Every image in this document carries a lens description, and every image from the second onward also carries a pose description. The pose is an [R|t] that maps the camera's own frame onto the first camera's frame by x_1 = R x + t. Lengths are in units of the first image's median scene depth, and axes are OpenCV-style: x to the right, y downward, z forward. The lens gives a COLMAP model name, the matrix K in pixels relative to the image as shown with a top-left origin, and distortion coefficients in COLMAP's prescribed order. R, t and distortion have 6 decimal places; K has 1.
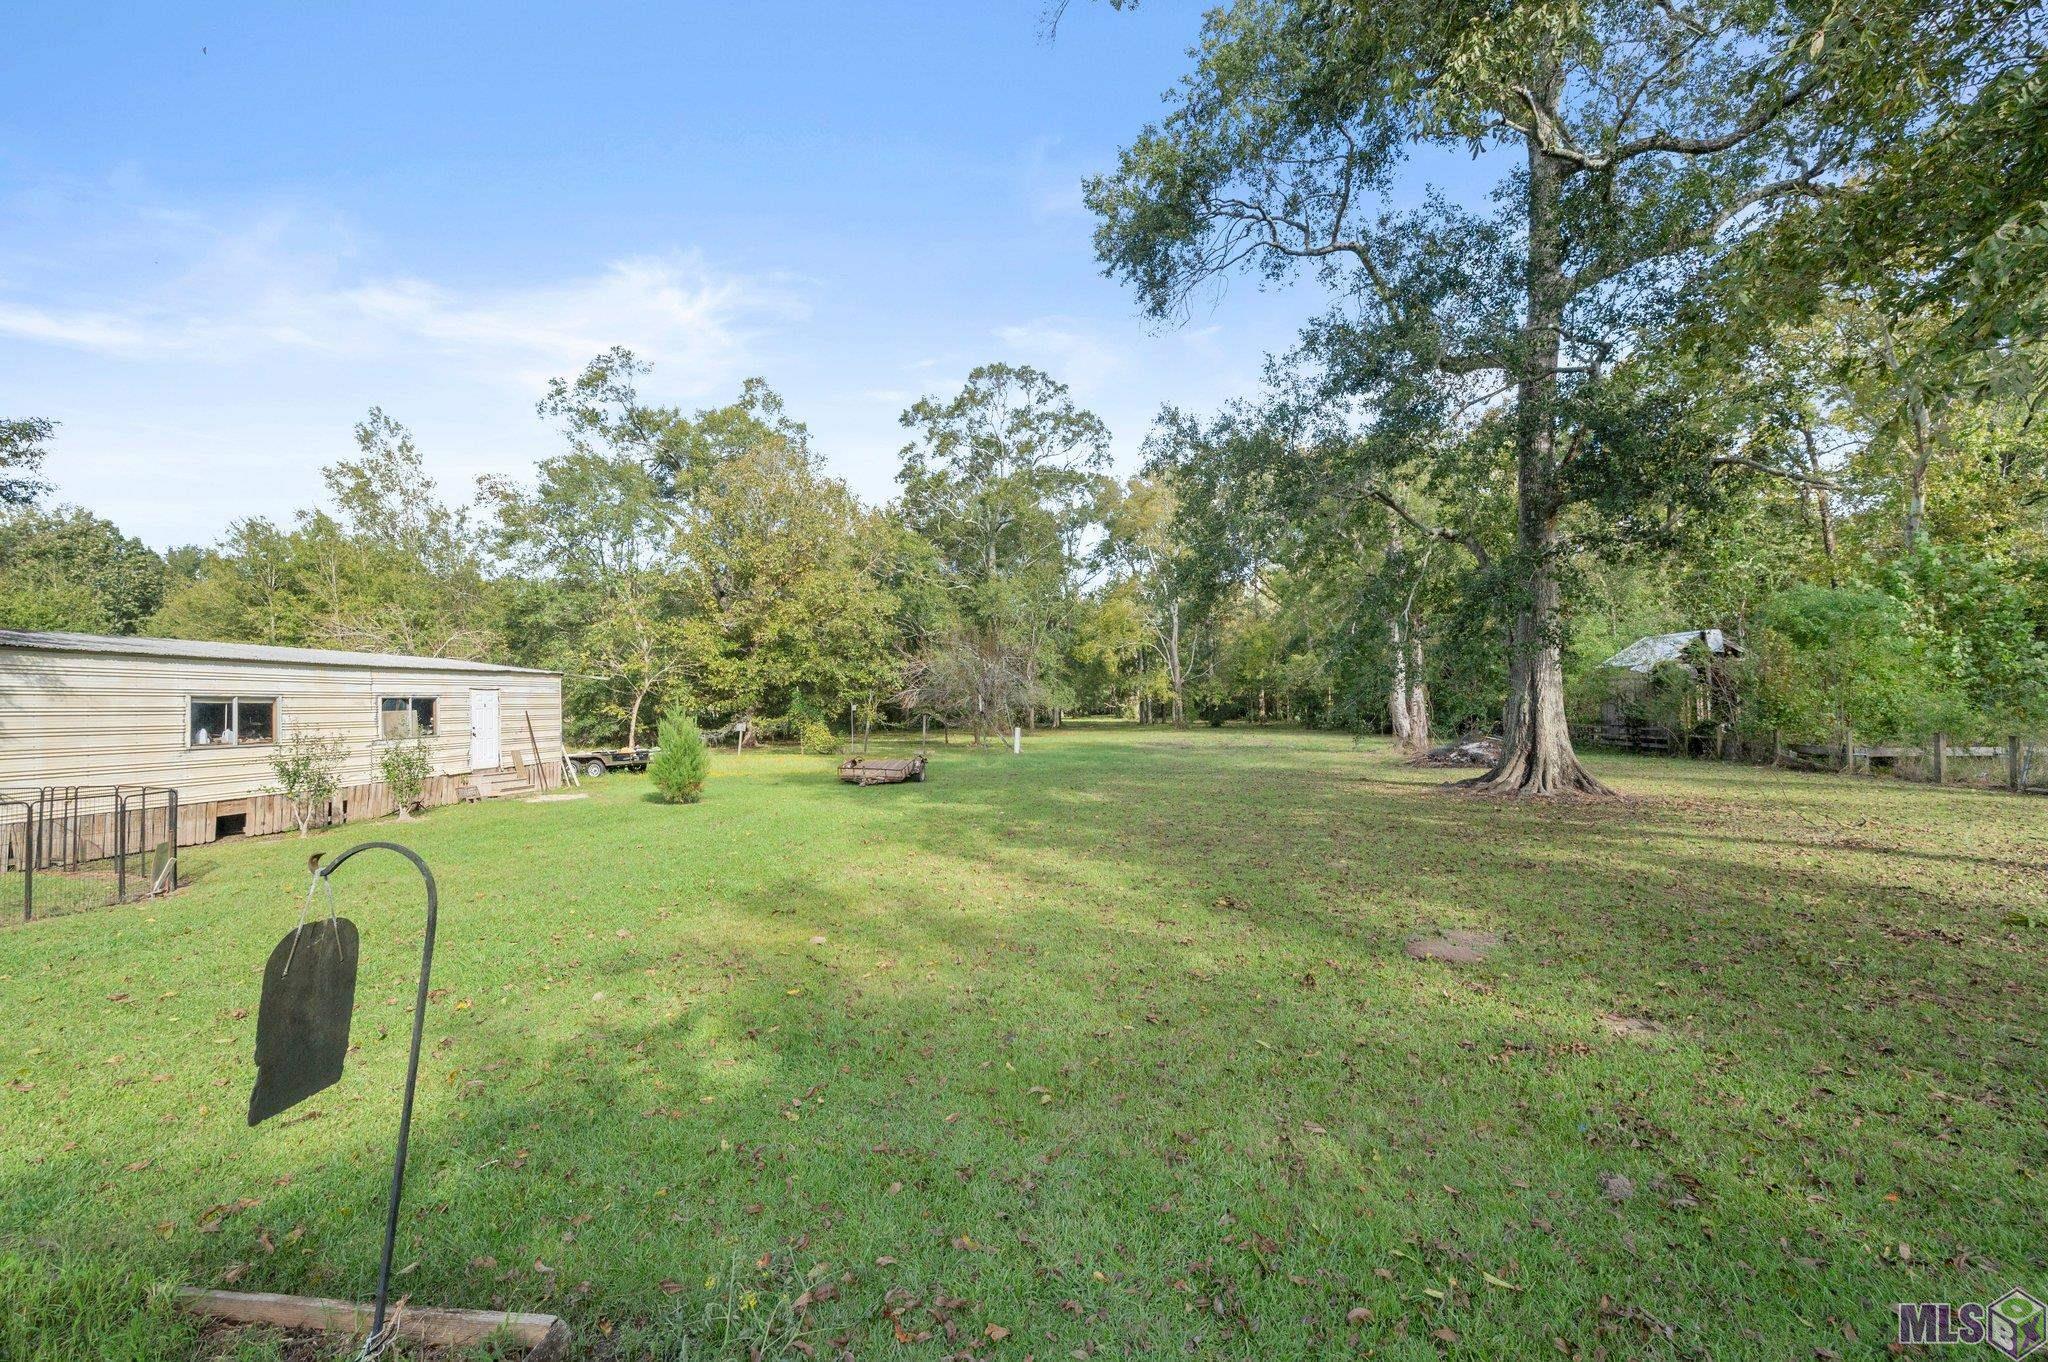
lens RADIAL K [[799.3, 0, 1016.4], [0, 799.3, 685.2], [0, 0, 1]] dist [-0.000013, -0.000120]
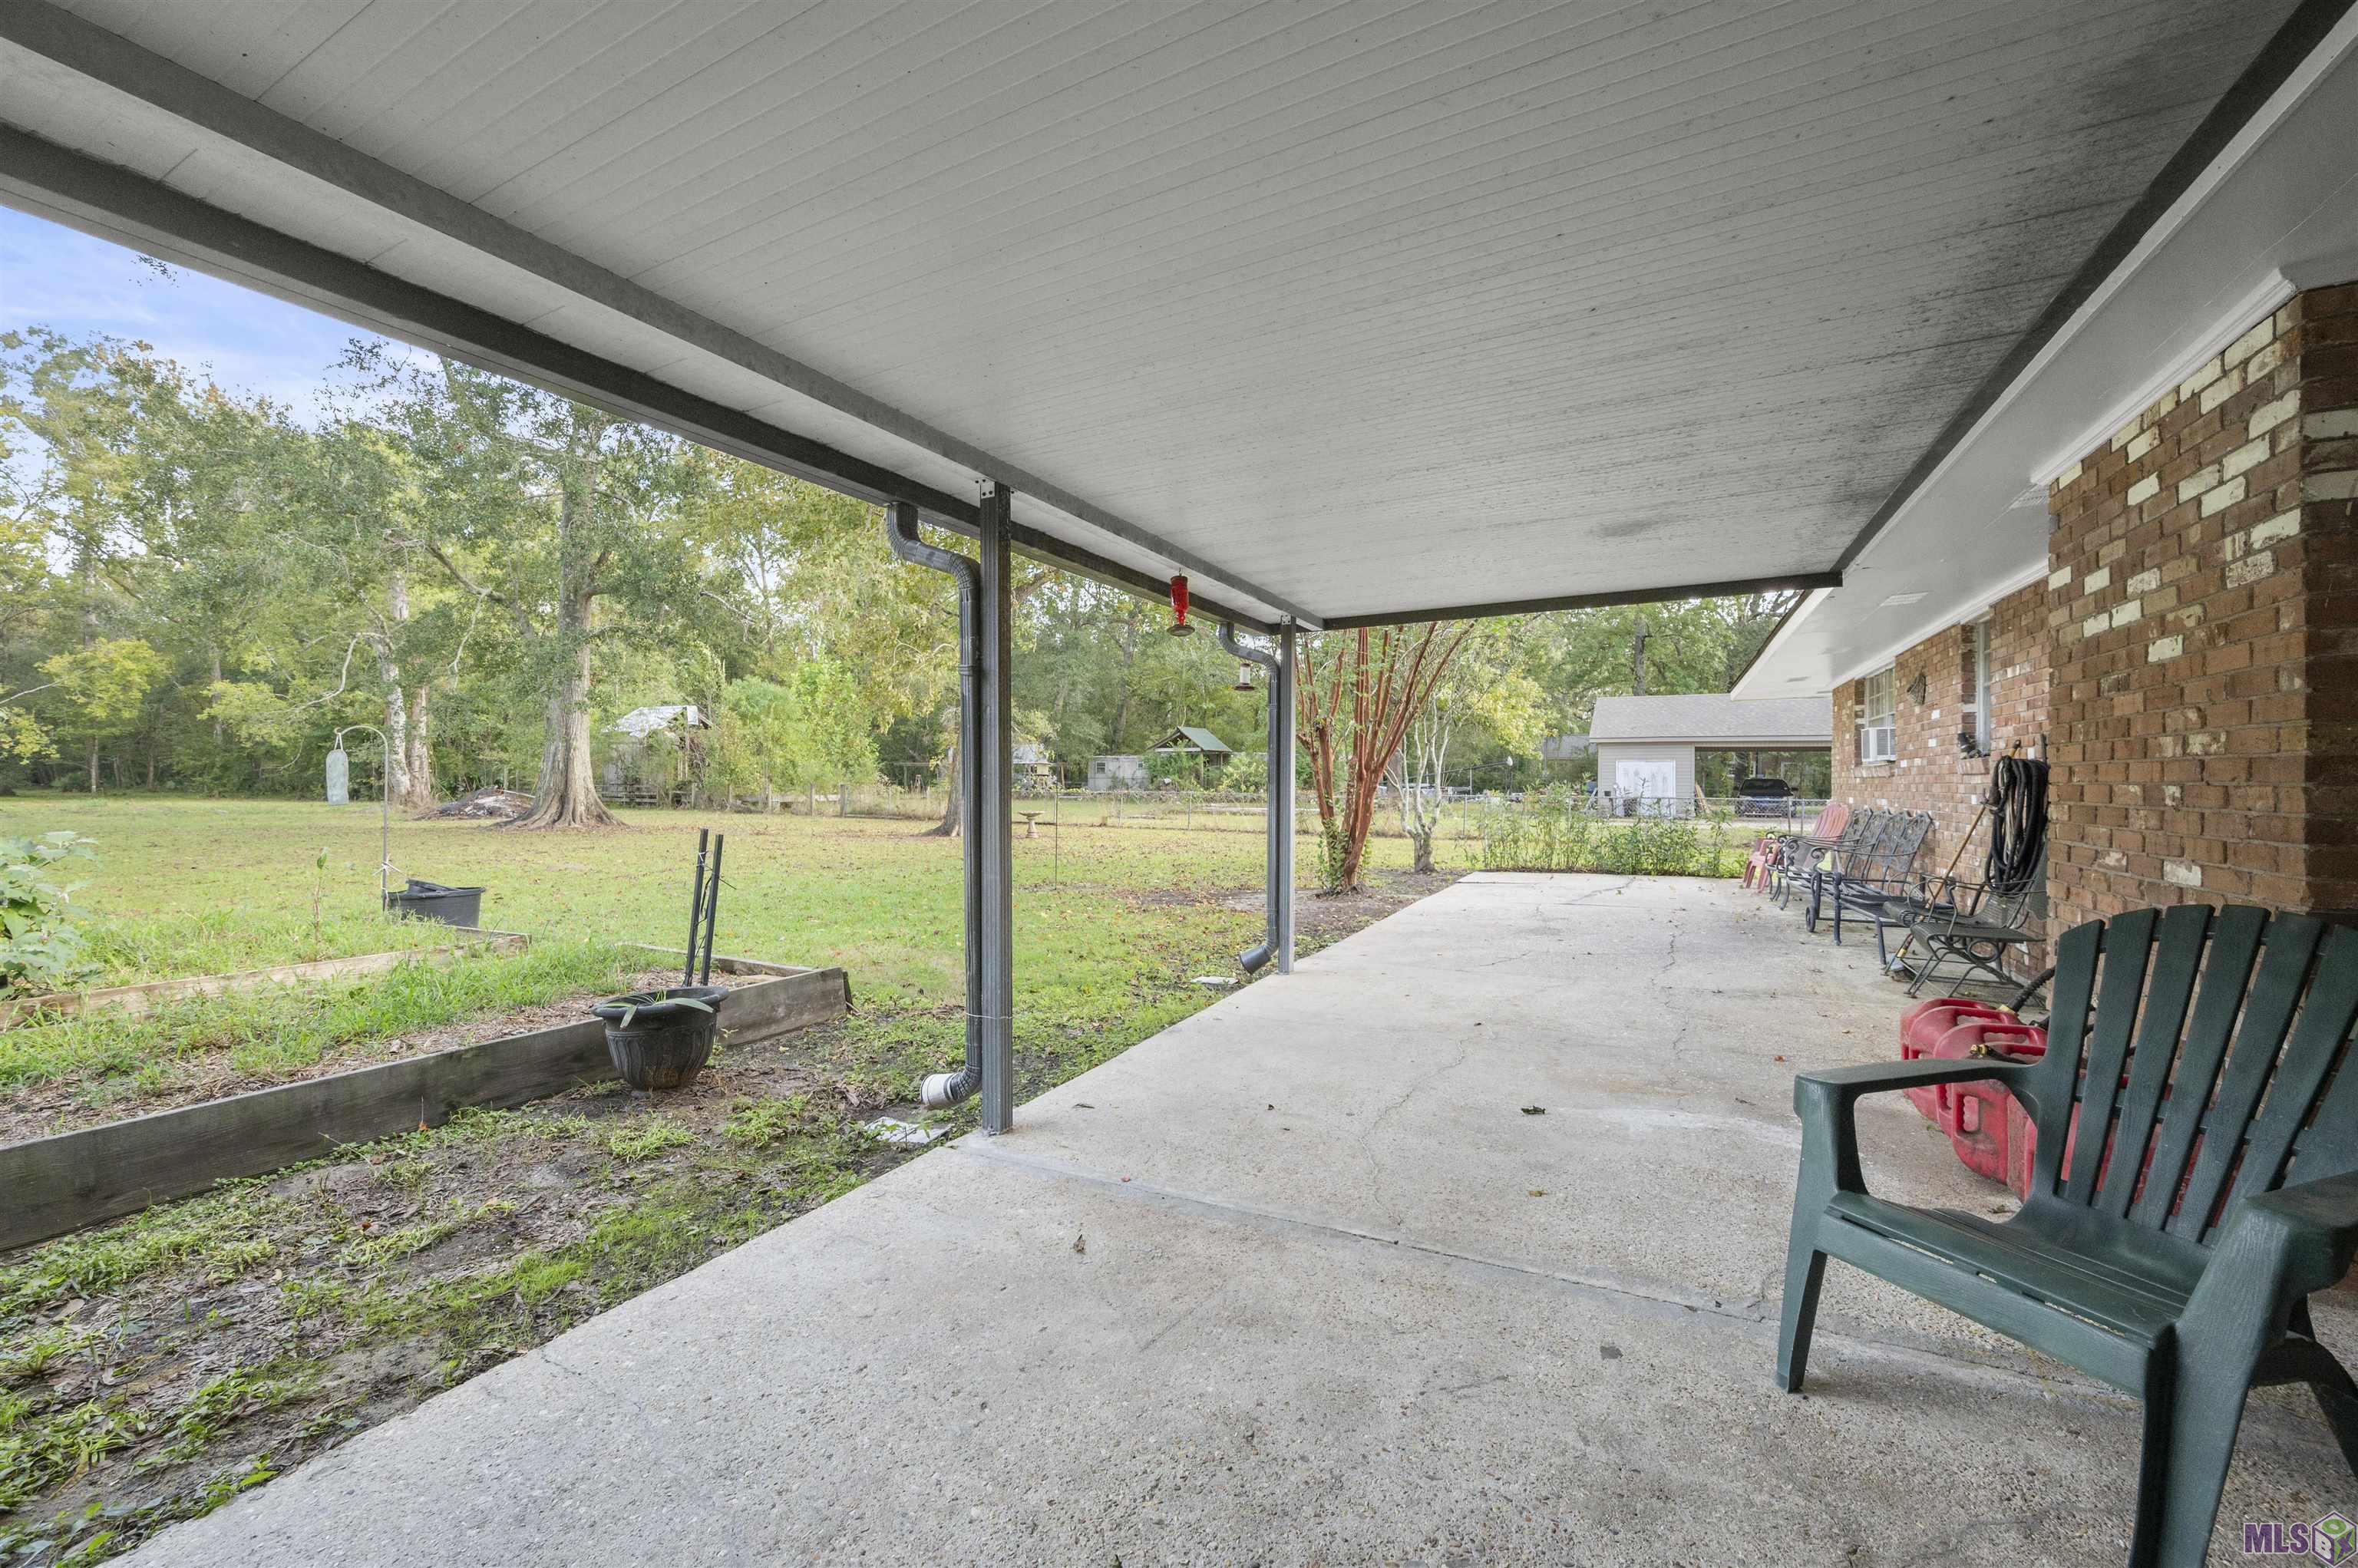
lens RADIAL K [[920.2, 0, 1173.0], [0, 920.2, 786.5], [0, 0, 1]] dist [-0.000013, -0.000120]
pose [[0.357213, 0.006032, 0.934003, -0.229626], [-0.034187, 0.999394, 0.006620, 0.023335], [-0.933397, -0.034296, 0.357203, -0.251466]]
